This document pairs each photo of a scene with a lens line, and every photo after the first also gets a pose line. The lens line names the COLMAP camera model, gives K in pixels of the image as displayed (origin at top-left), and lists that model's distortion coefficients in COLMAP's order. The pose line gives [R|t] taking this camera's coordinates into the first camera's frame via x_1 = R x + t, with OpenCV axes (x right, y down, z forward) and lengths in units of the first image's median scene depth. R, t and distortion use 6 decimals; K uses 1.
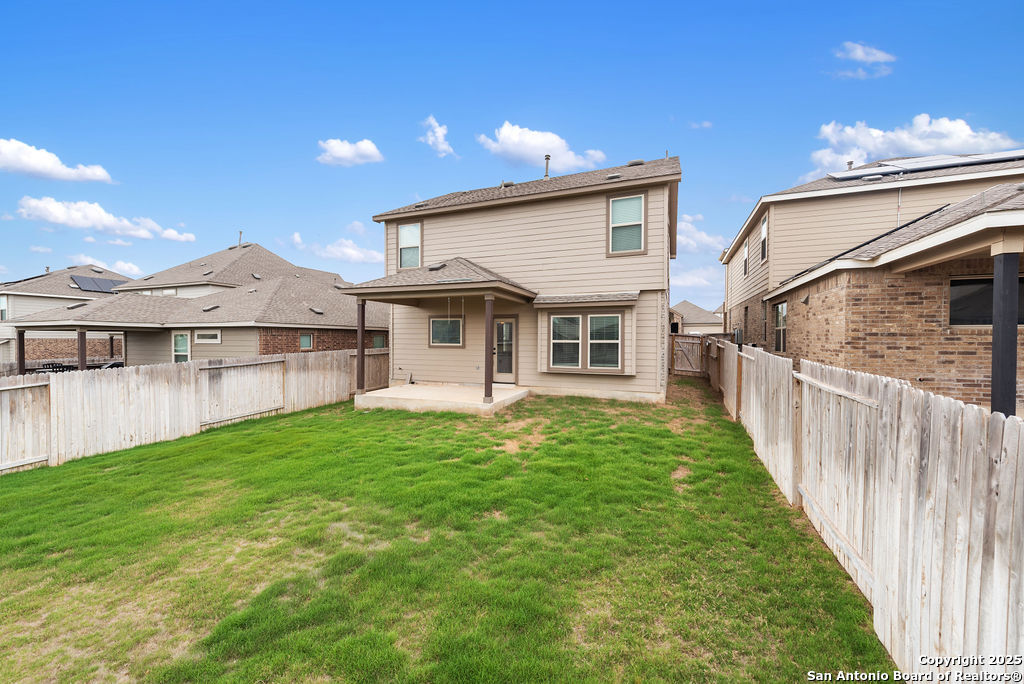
lens RADIAL K [[406.7, 0, 508.8], [0, 406.7, 342.4], [0, 0, 1]] dist [0.016308, -0.004436]
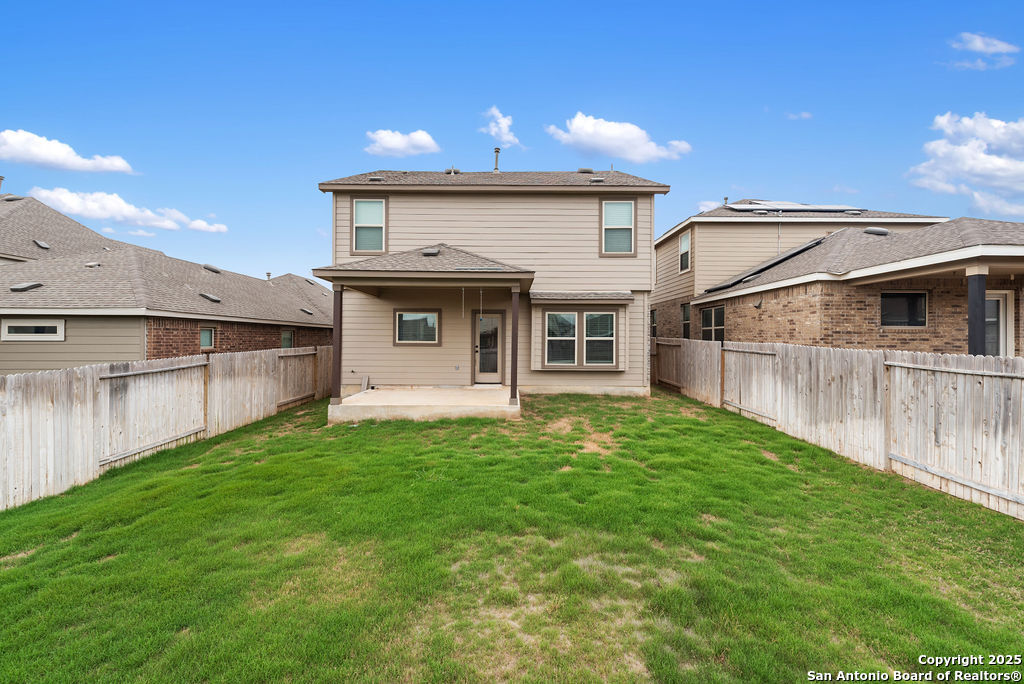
lens RADIAL K [[406.7, 0, 508.8], [0, 406.7, 342.4], [0, 0, 1]] dist [0.016308, -0.004436]
pose [[0.922728, -0.000346, 0.385452, -0.370407], [0.001005, 0.999998, -0.001509, 0.008543], [-0.385451, 0.001780, 0.922727, 0.138655]]
